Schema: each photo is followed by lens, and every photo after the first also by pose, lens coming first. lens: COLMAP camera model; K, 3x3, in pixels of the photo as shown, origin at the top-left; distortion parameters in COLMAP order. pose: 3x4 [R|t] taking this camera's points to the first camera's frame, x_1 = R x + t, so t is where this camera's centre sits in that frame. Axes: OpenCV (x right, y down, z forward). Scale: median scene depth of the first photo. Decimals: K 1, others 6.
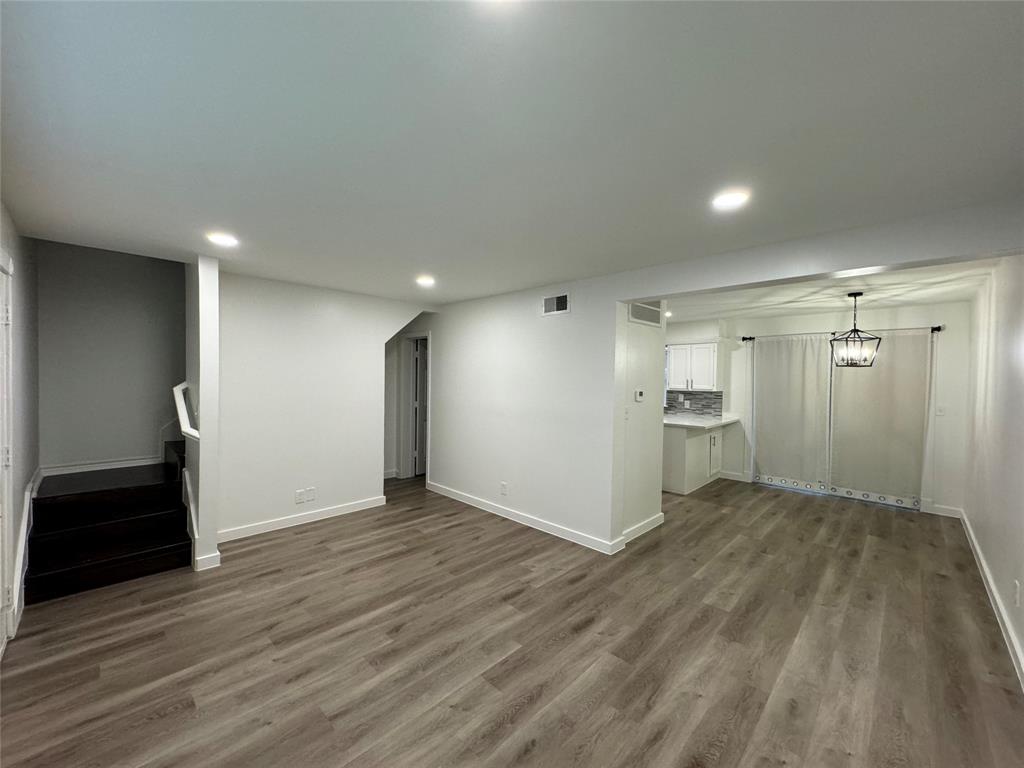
lens RADIAL K [[407.8, 0, 512.2], [0, 407.8, 383.8], [0, 0, 1]] dist [-0.000526, -0.000019]
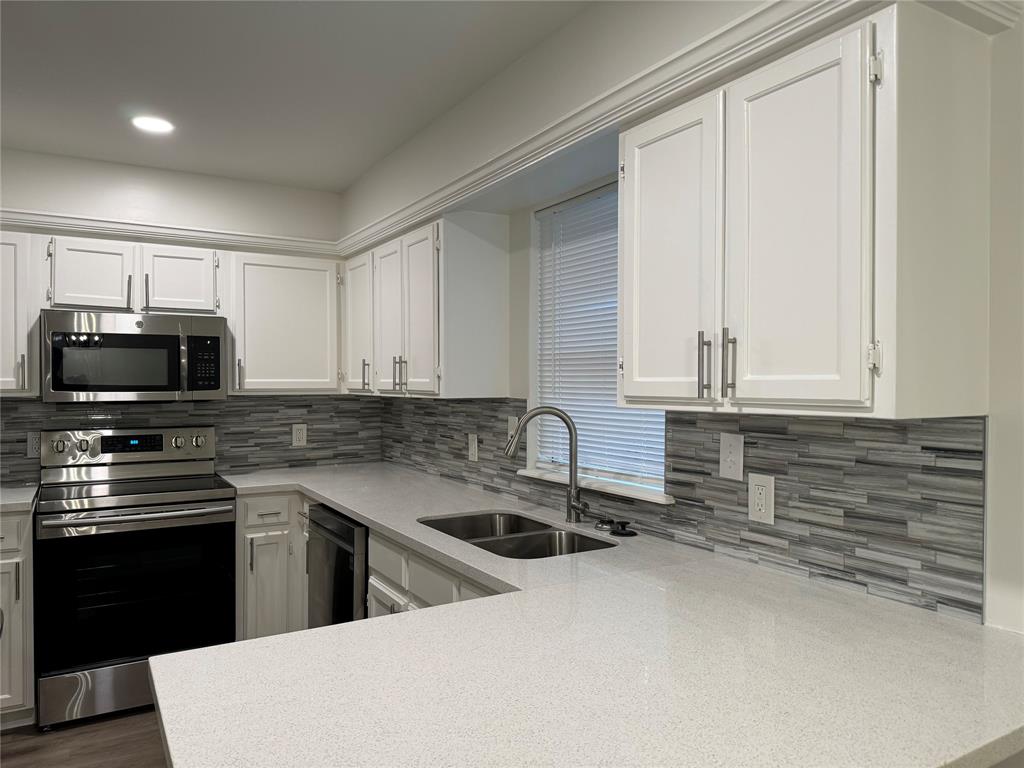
lens RADIAL K [[720.8, 0, 511.4], [0, 720.8, 385.4], [0, 0, 1]] dist [0.000611, -0.000426]
pose [[0.966717, -0.012764, -0.255530, 0.409130], [0.008186, 0.999786, -0.018973, 0.011018], [0.255717, 0.016250, 0.966615, 0.708901]]
